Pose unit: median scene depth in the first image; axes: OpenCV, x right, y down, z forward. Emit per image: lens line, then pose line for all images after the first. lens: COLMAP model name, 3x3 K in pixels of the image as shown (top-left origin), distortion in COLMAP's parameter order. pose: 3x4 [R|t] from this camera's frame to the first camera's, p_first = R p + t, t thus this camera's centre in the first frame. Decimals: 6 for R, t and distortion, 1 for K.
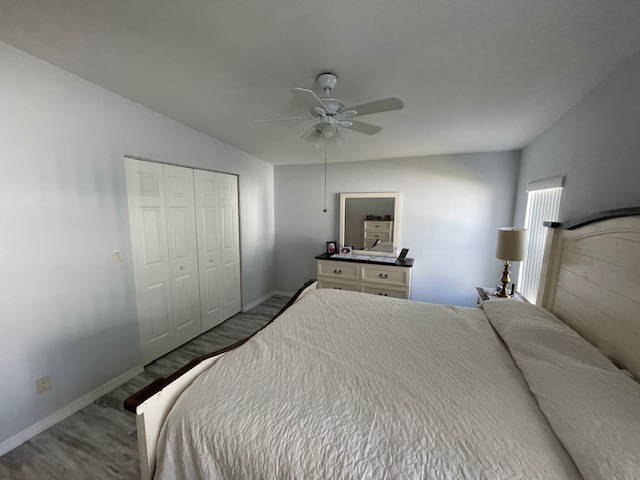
lens RADIAL K [[259.2, 0, 319.4], [0, 259.2, 239.7], [0, 0, 1]] dist [-0.000360, 0.000147]
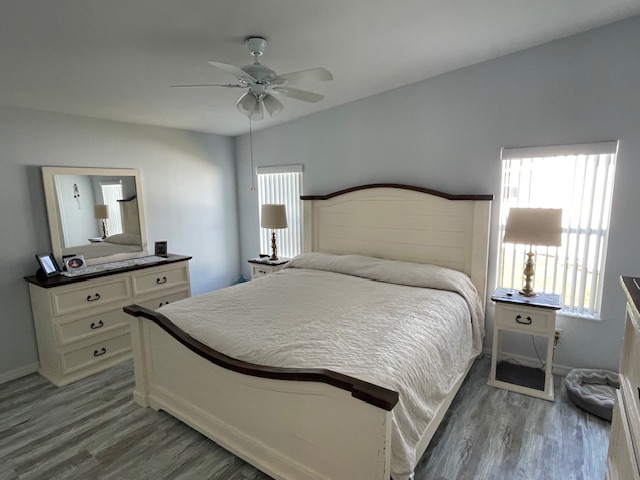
lens RADIAL K [[348.9, 0, 320.8], [0, 348.9, 242.6], [0, 0, 1]] dist [-0.007014, 0.000315]
pose [[0.227653, -0.156786, 0.961037, -0.629779], [0.143692, 0.981556, 0.126095, -0.029444], [-0.963082, 0.109388, 0.245983, 0.296388]]
